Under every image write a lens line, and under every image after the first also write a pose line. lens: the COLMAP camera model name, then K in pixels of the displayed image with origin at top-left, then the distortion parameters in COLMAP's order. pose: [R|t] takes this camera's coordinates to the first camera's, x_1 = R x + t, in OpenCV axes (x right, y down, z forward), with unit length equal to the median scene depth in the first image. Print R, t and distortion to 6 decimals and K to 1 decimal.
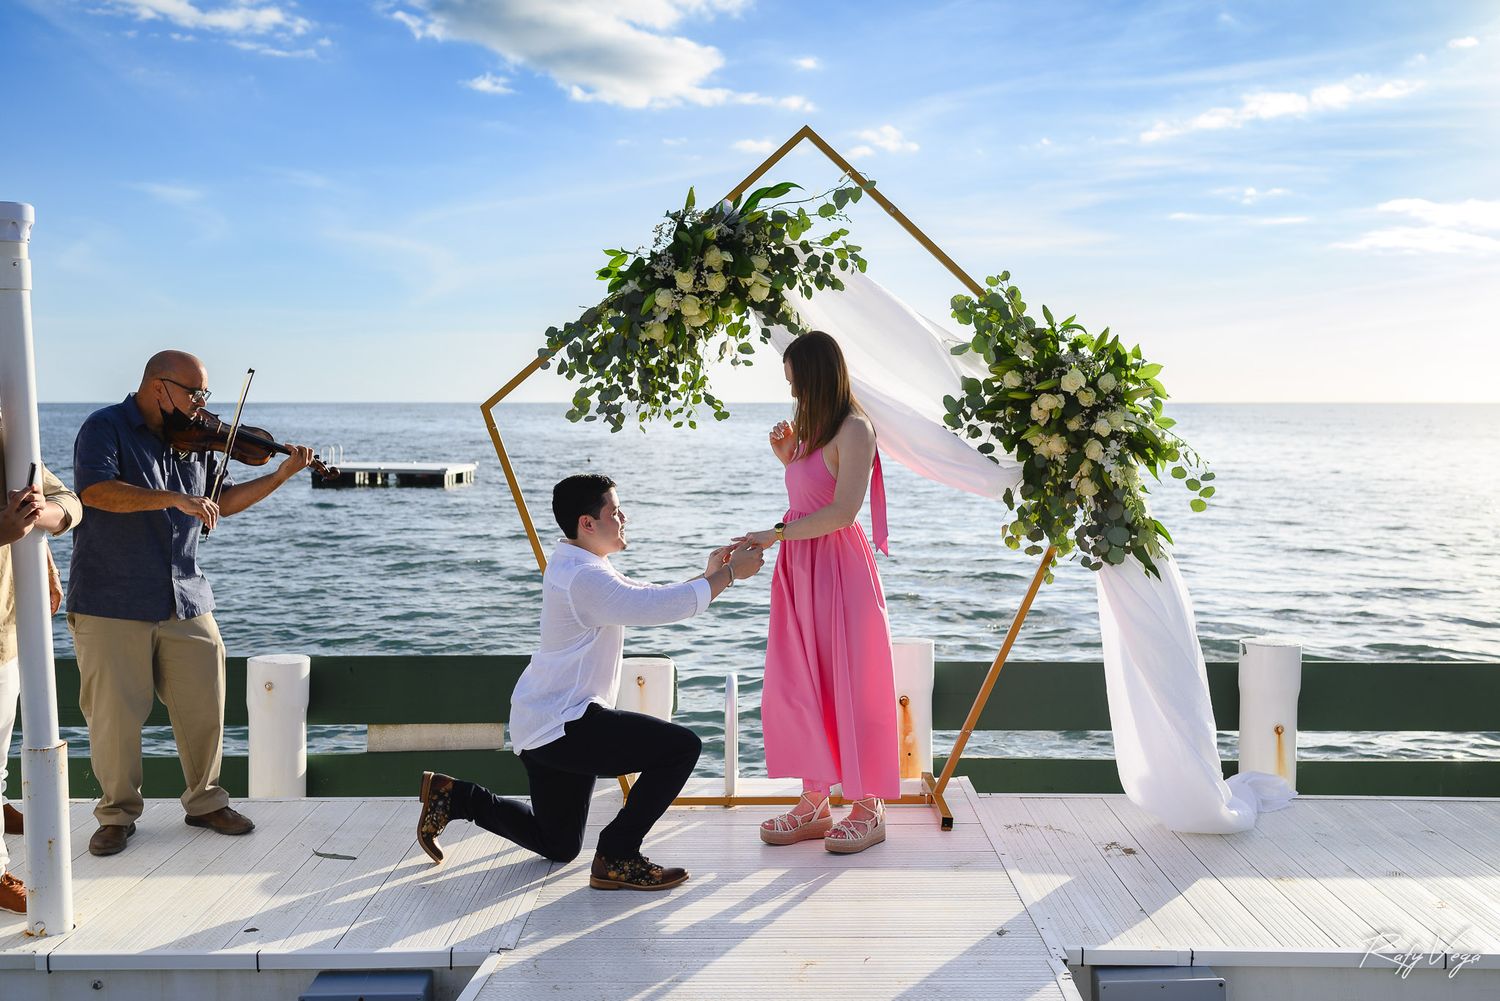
lens RADIAL K [[1490.1, 0, 750.0], [0, 1490.1, 500.5], [0, 0, 1]] dist [0.000516, 0.036939]
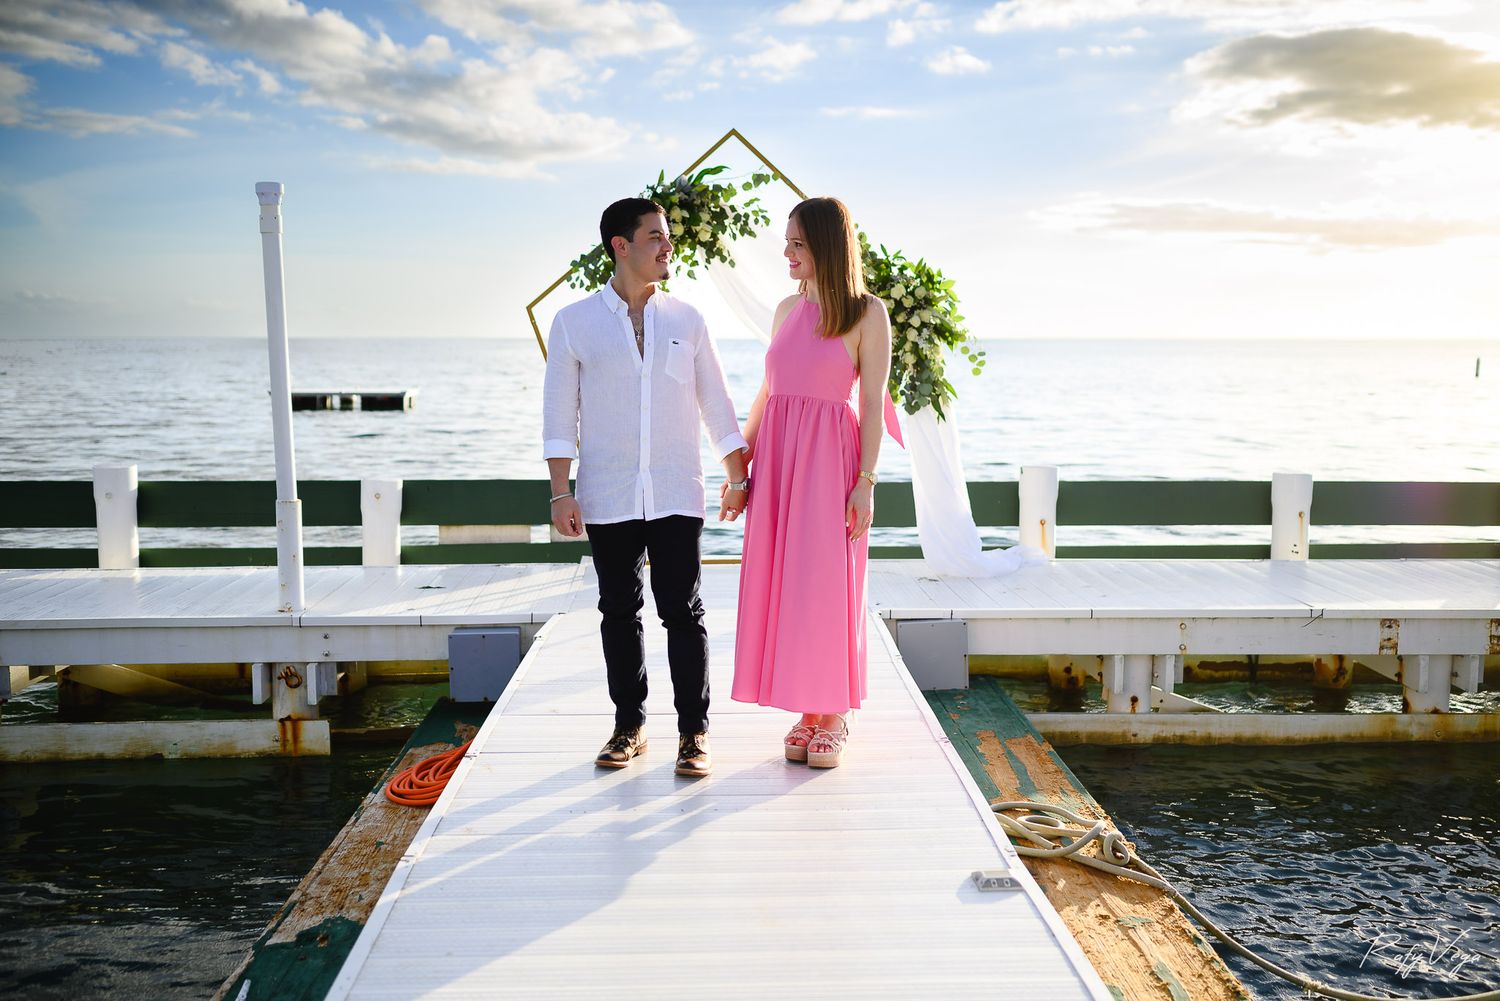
lens RADIAL K [[1469.4, 0, 717.9], [0, 1469.4, 498.1], [0, 0, 1]] dist [-0.006456, -0.001568]
pose [[0.999425, -0.004719, 0.033585, -0.033323], [0.003287, 0.999087, 0.042594, 0.073858], [-0.033755, -0.042459, 0.998528, -0.579737]]
